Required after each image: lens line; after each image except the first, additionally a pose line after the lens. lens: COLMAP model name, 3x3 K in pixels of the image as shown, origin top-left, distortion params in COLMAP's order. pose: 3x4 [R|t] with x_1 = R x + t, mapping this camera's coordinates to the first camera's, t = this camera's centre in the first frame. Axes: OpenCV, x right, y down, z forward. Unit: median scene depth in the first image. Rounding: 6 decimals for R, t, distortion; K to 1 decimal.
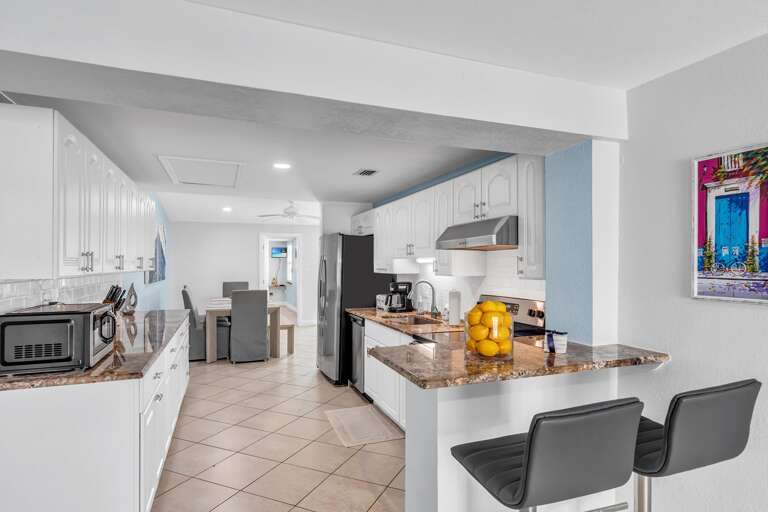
lens RADIAL K [[415.8, 0, 383.1], [0, 415.8, 262.1], [0, 0, 1]] dist [0.005568, -0.001249]
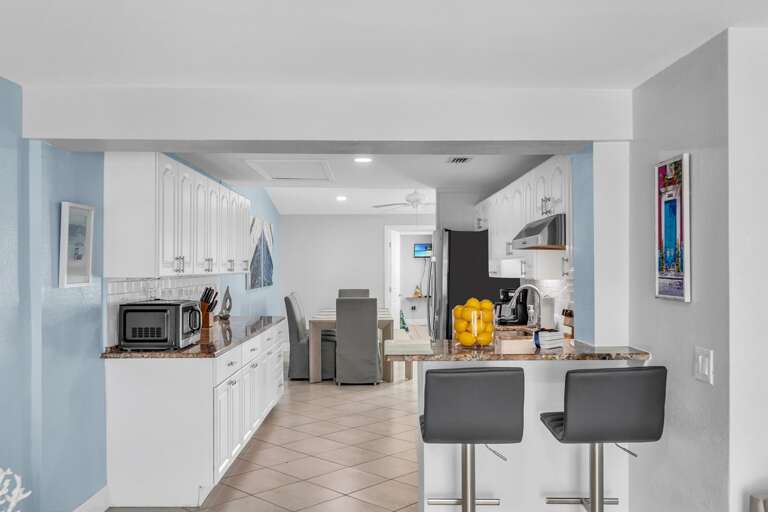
lens RADIAL K [[649.1, 0, 384.8], [0, 649.1, 255.9], [0, 0, 1]] dist [-0.001133, 0.000908]
pose [[0.941164, -0.008094, -0.337853, 0.306125], [0.004079, 0.999912, -0.012592, 0.000039], [0.337926, 0.010473, 0.941115, -0.359579]]
